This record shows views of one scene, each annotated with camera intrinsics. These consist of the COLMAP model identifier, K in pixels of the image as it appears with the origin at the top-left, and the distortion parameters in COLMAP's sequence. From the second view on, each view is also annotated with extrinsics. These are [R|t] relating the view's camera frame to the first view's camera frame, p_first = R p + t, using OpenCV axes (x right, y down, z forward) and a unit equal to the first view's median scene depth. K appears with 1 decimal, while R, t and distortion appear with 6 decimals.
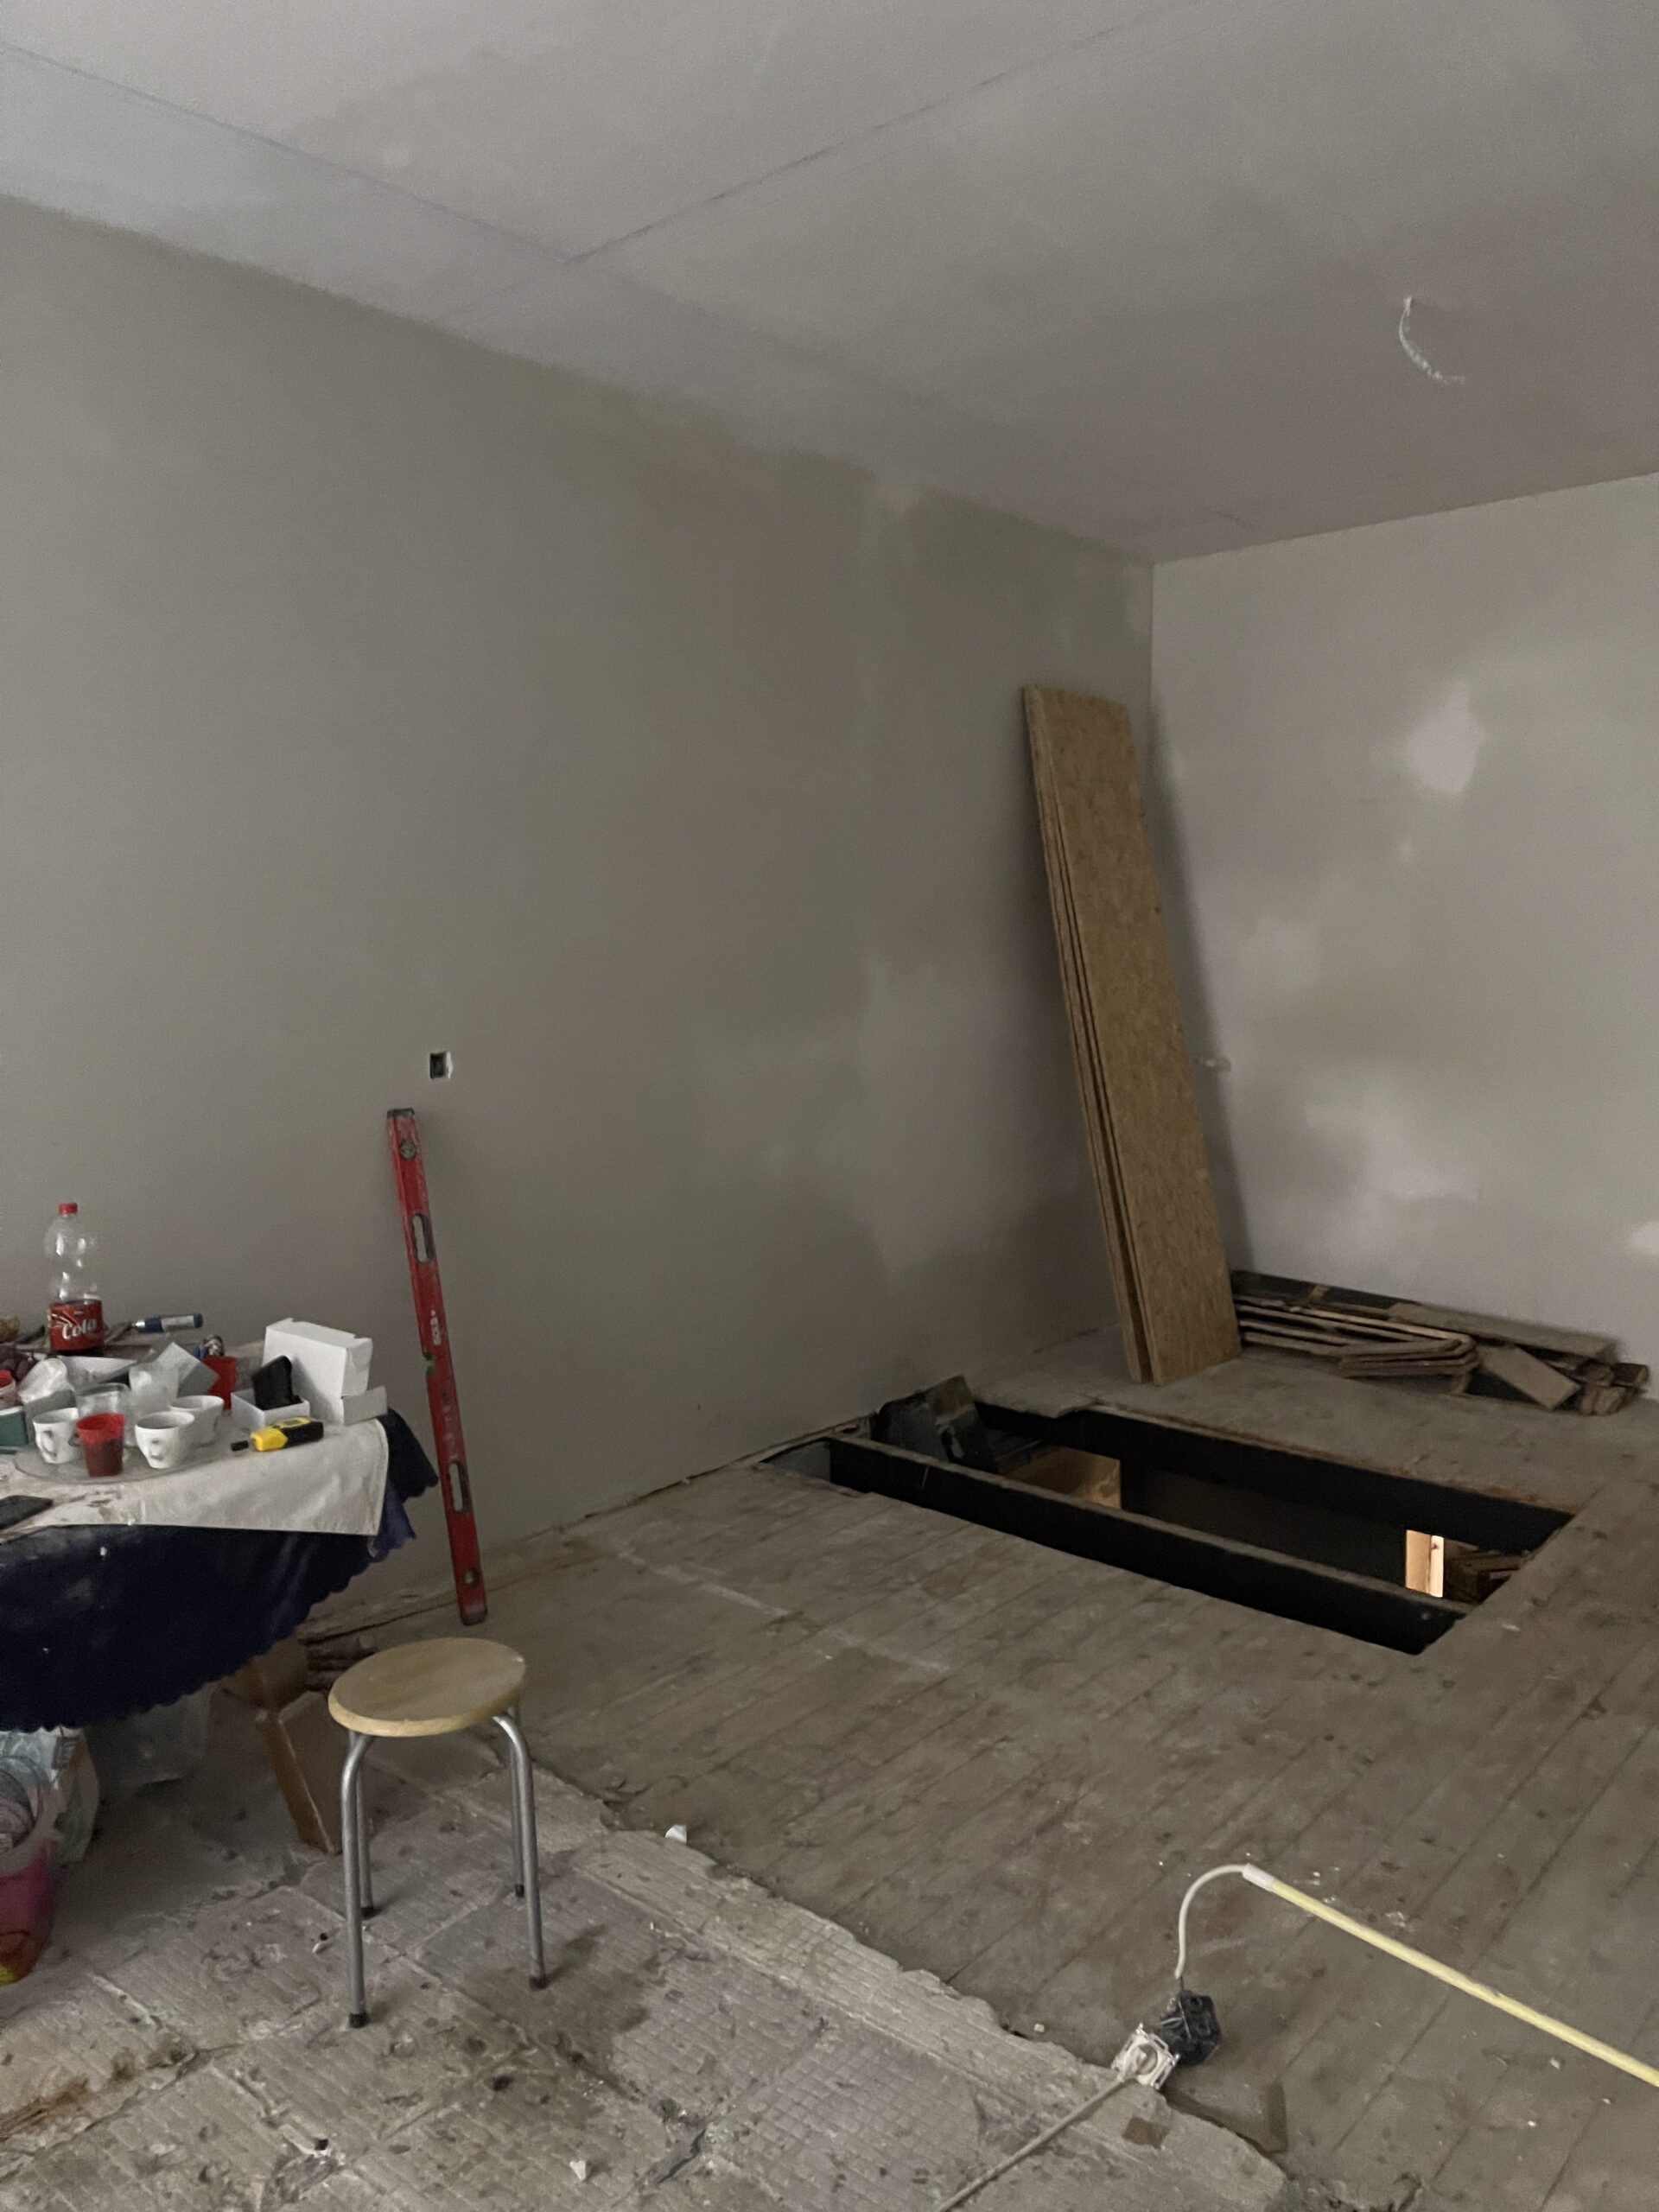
lens RADIAL K [[1646.1, 0, 836.6], [0, 1646.1, 1118.3], [0, 0, 1]] dist [0.087749, -0.102671]
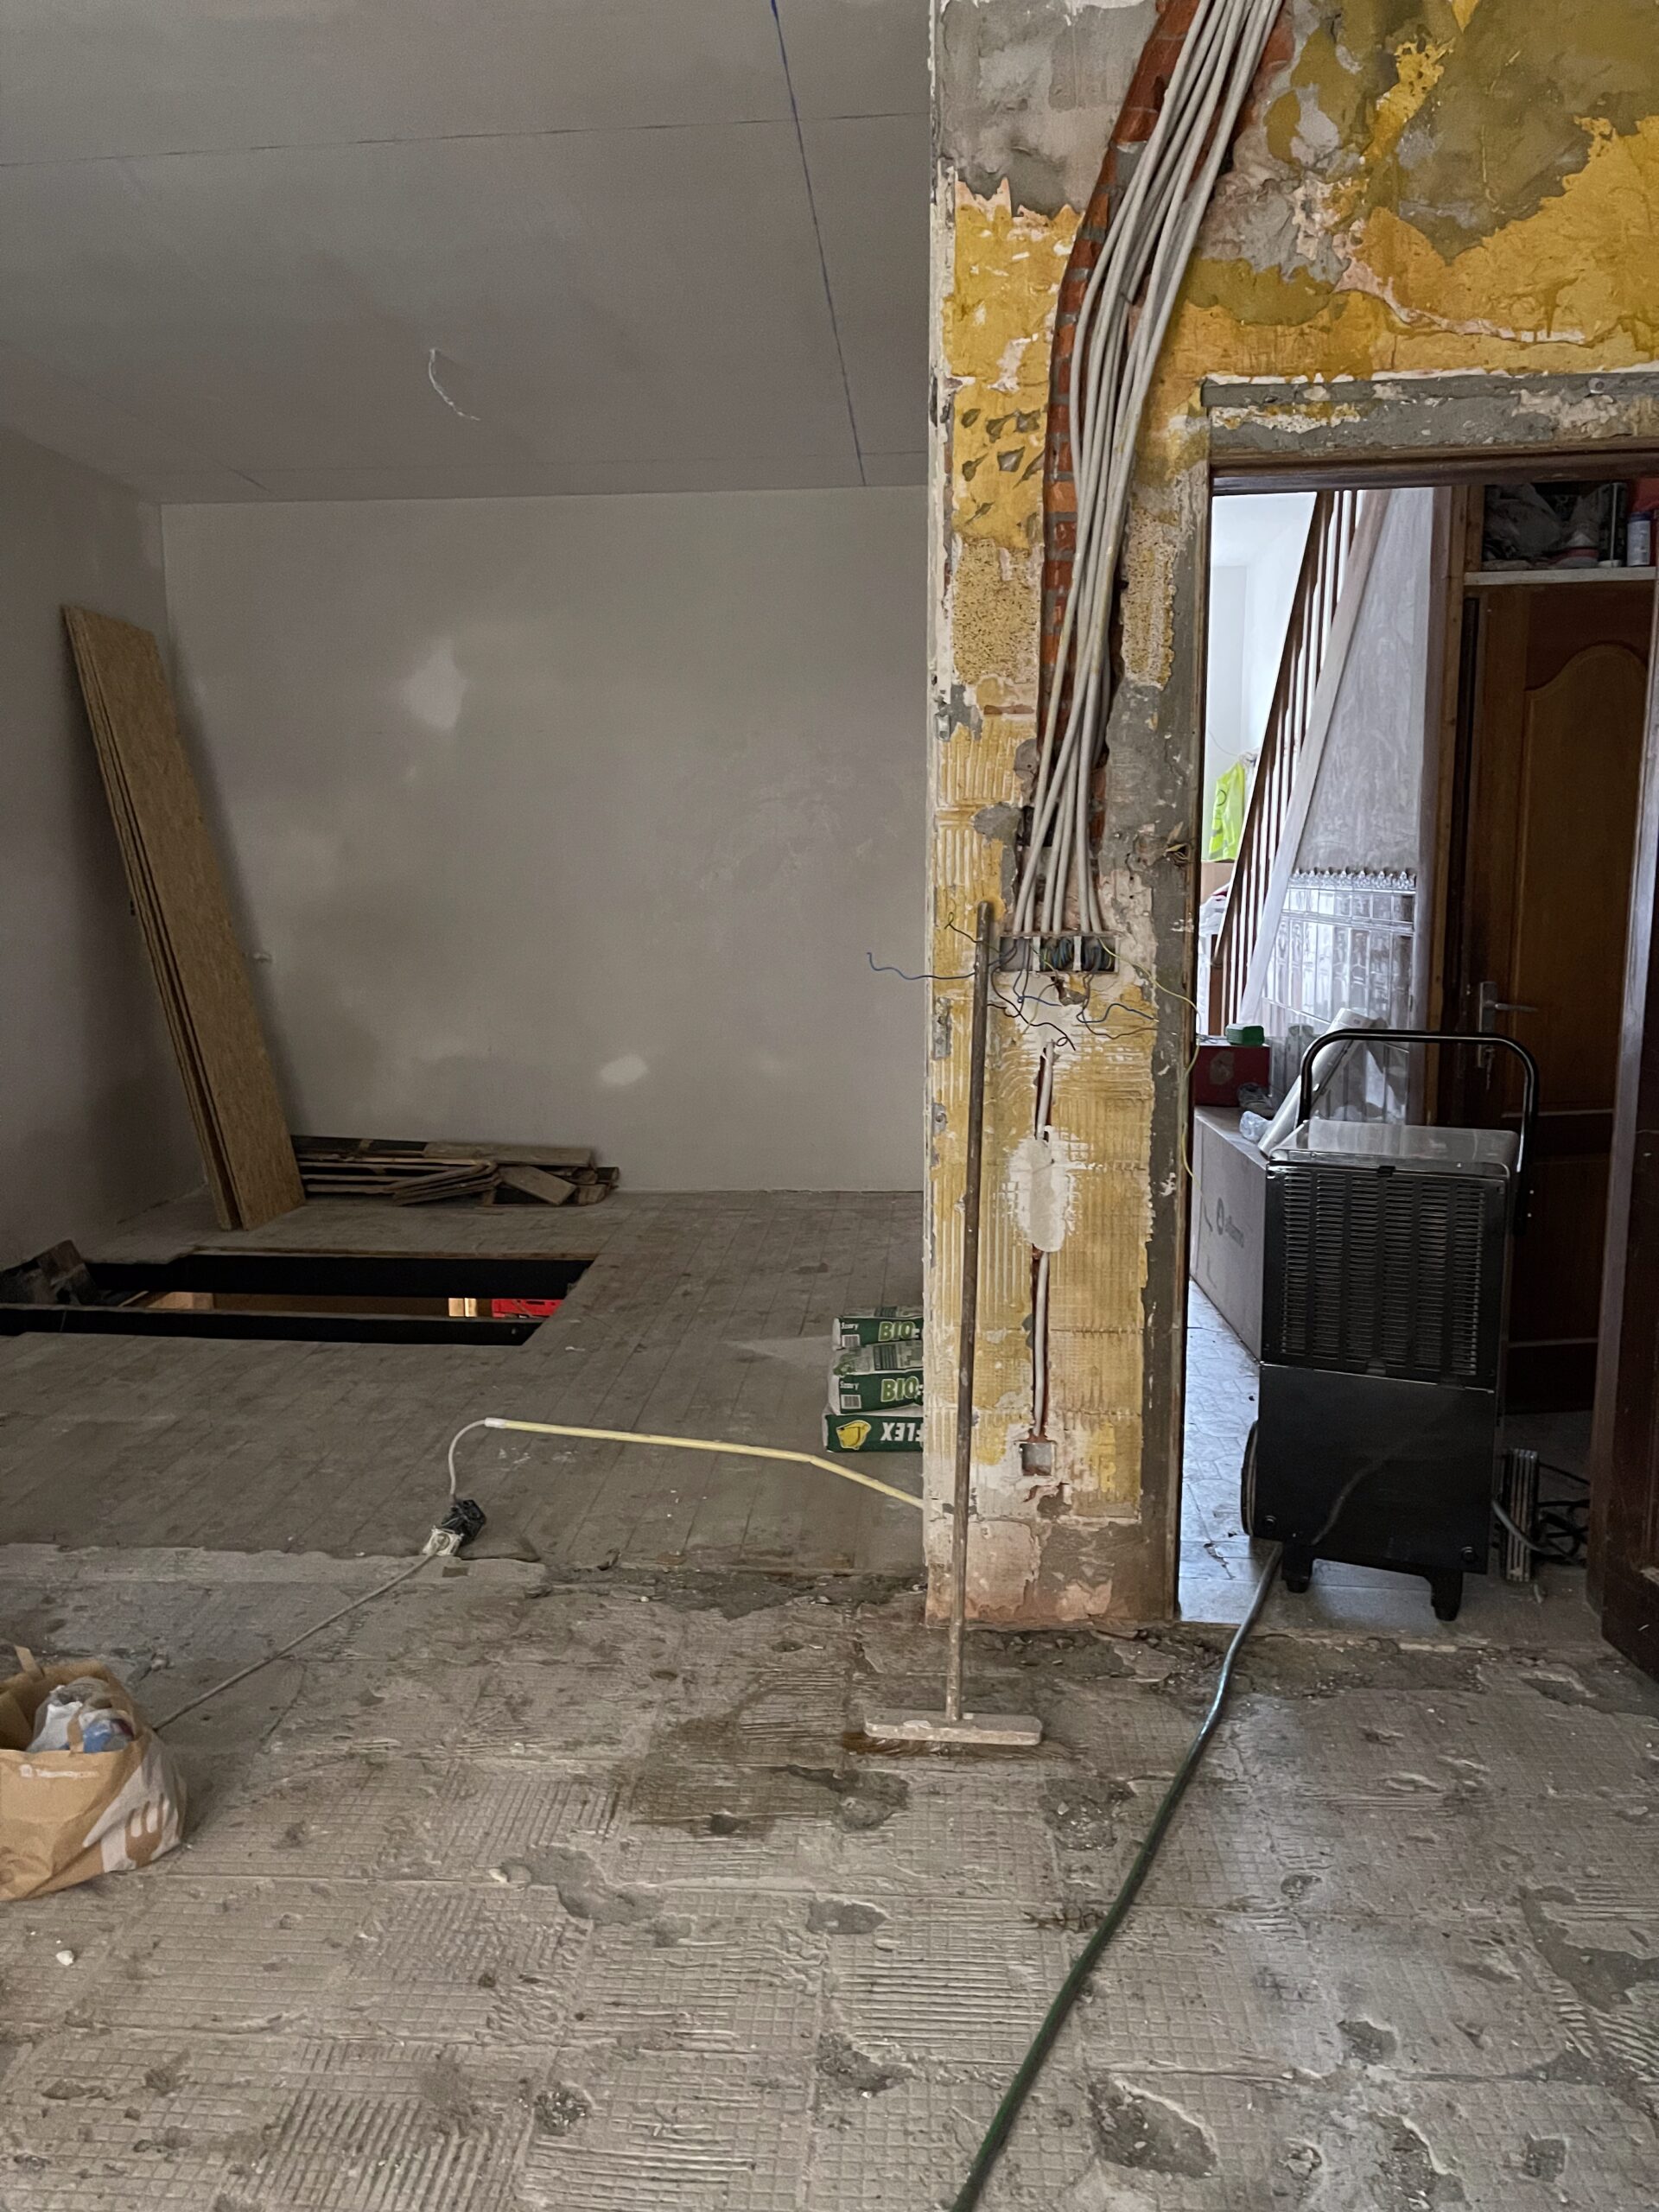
lens RADIAL K [[1667.8, 0, 794.1], [0, 1667.8, 1097.3], [0, 0, 1]] dist [0.082183, -0.103882]
pose [[0.813777, -0.070318, 0.576908, -0.319809], [0.060189, 0.997513, 0.036681, 0.094932], [-0.578052, 0.004873, 0.815985, -0.340181]]
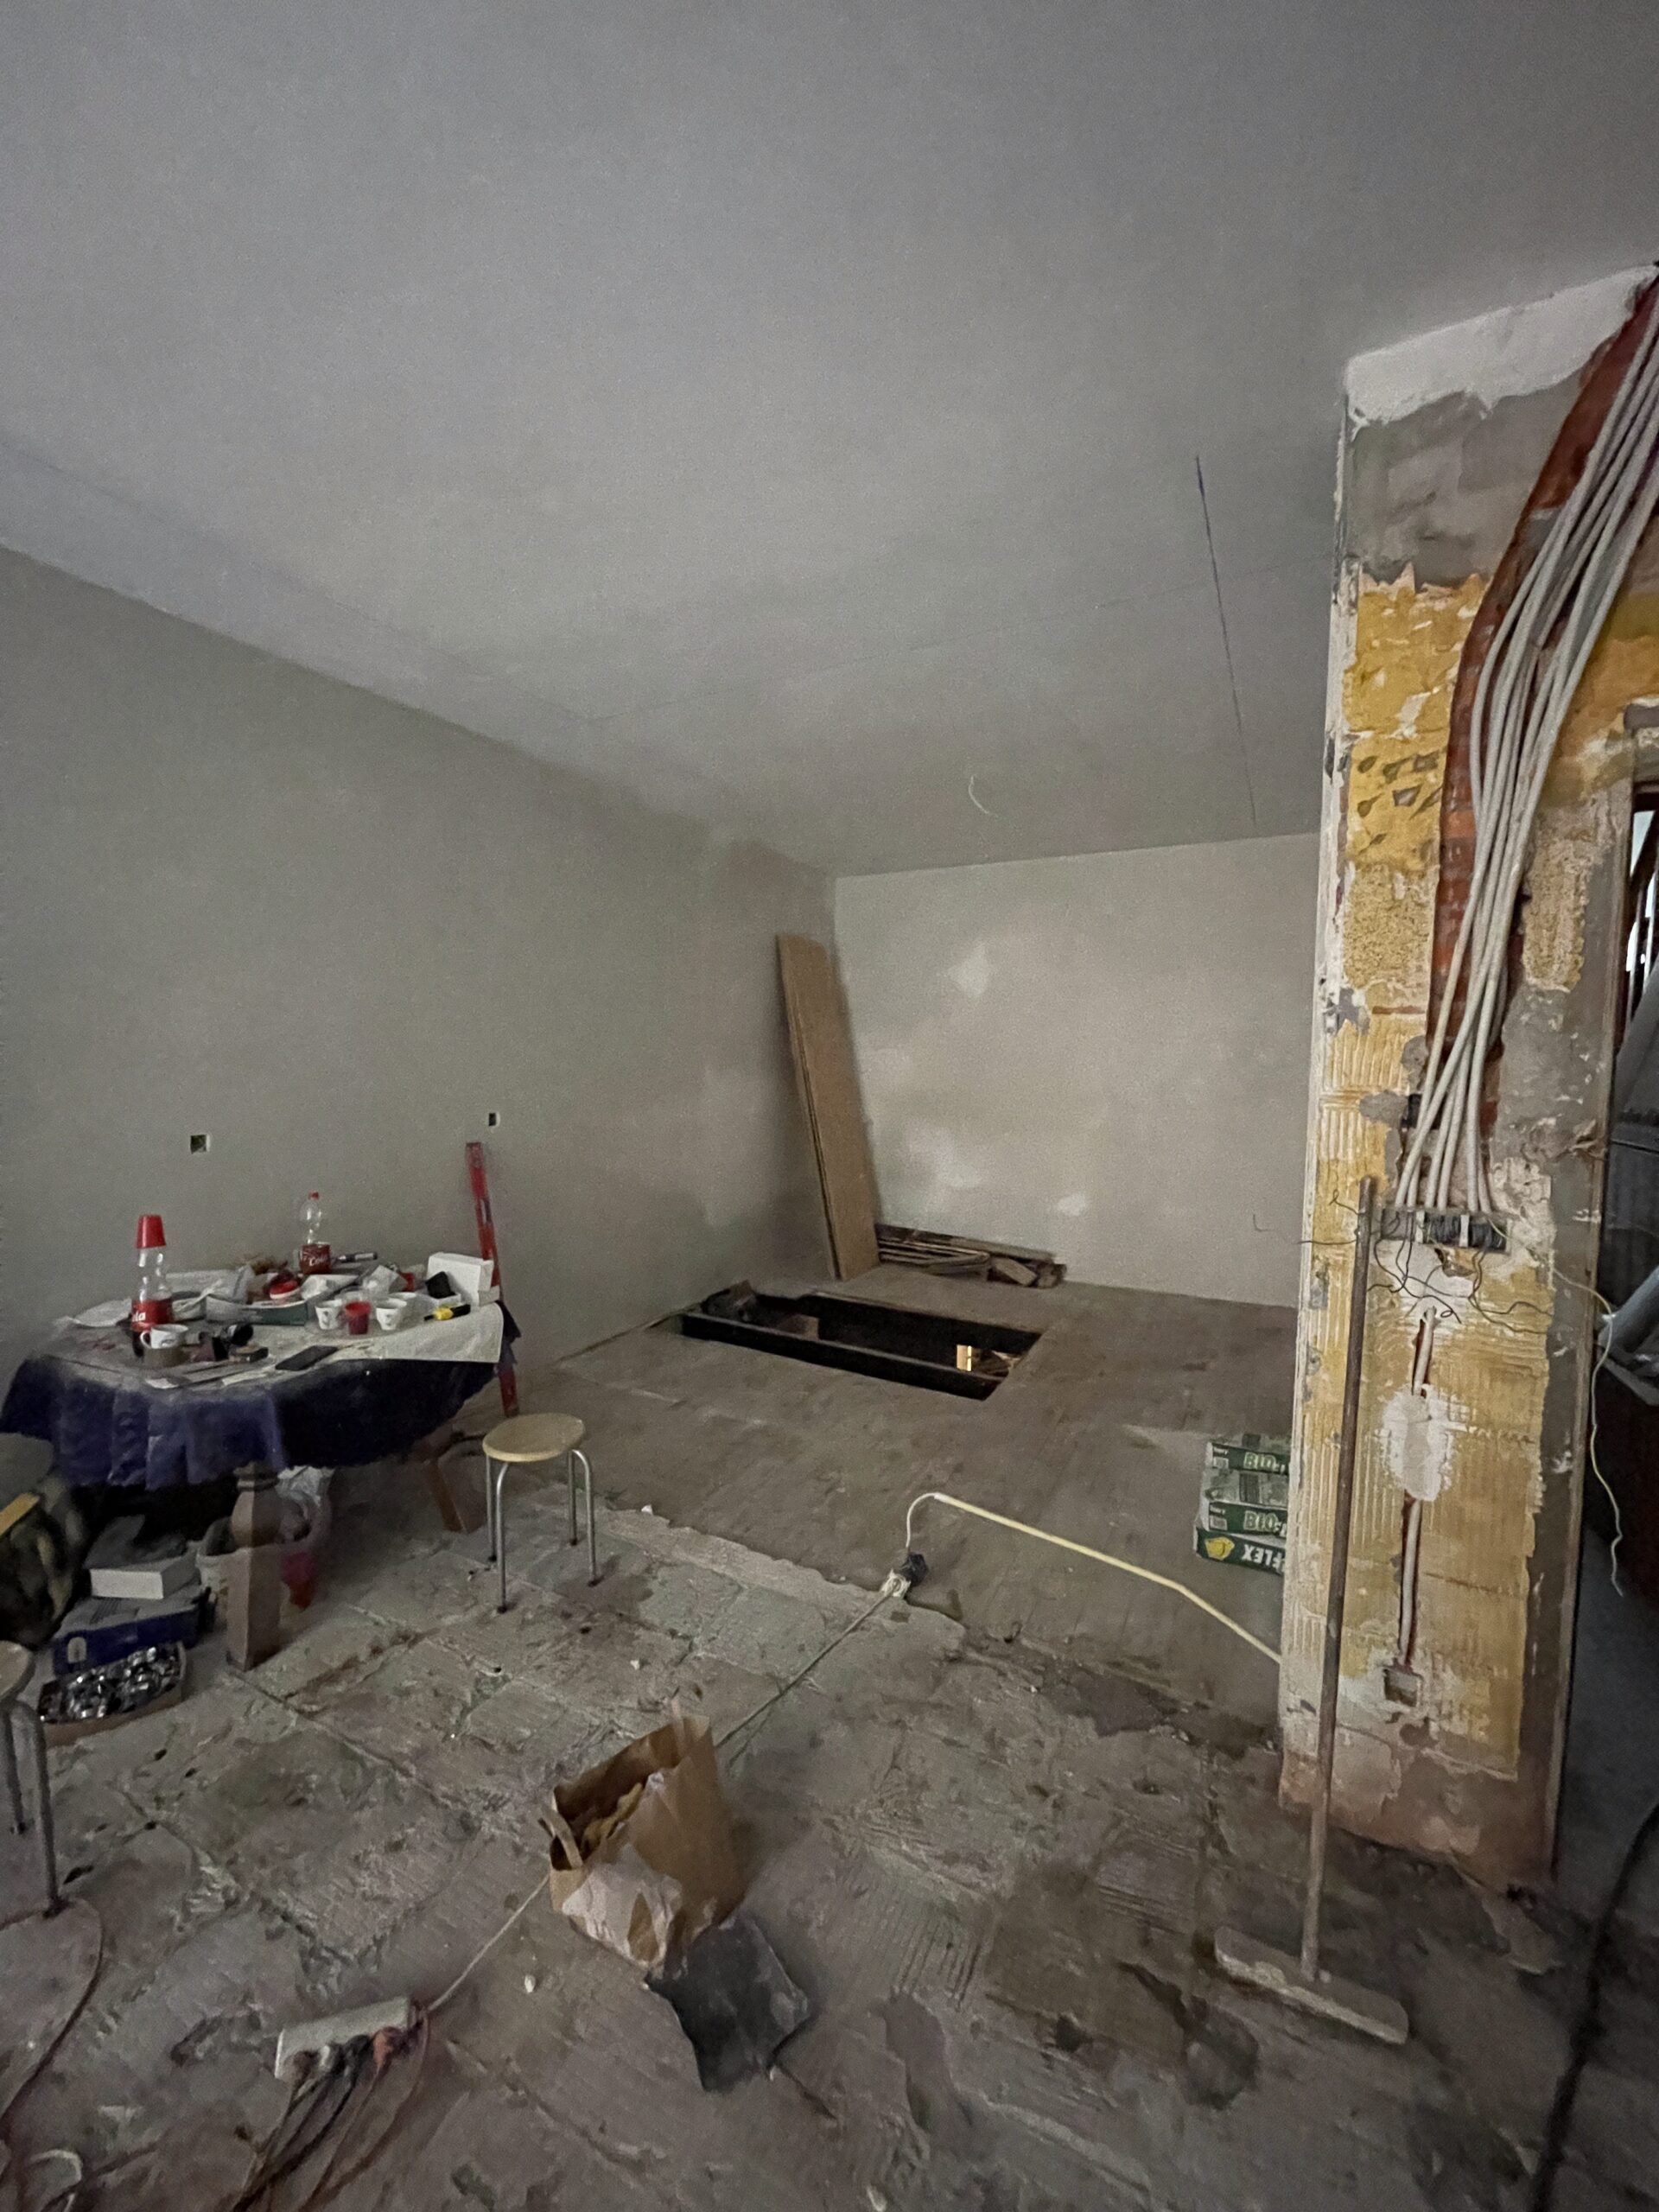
lens RADIAL K [[882.7, 0, 819.3], [0, 882.7, 1107.8], [0, 0, 1]] dist [0.001737, 0.000215]
pose [[0.976995, 0.012584, 0.212893, -0.125308], [-0.002552, 0.998876, -0.047333, 0.002153], [-0.213249, 0.045701, 0.975928, -0.089417]]
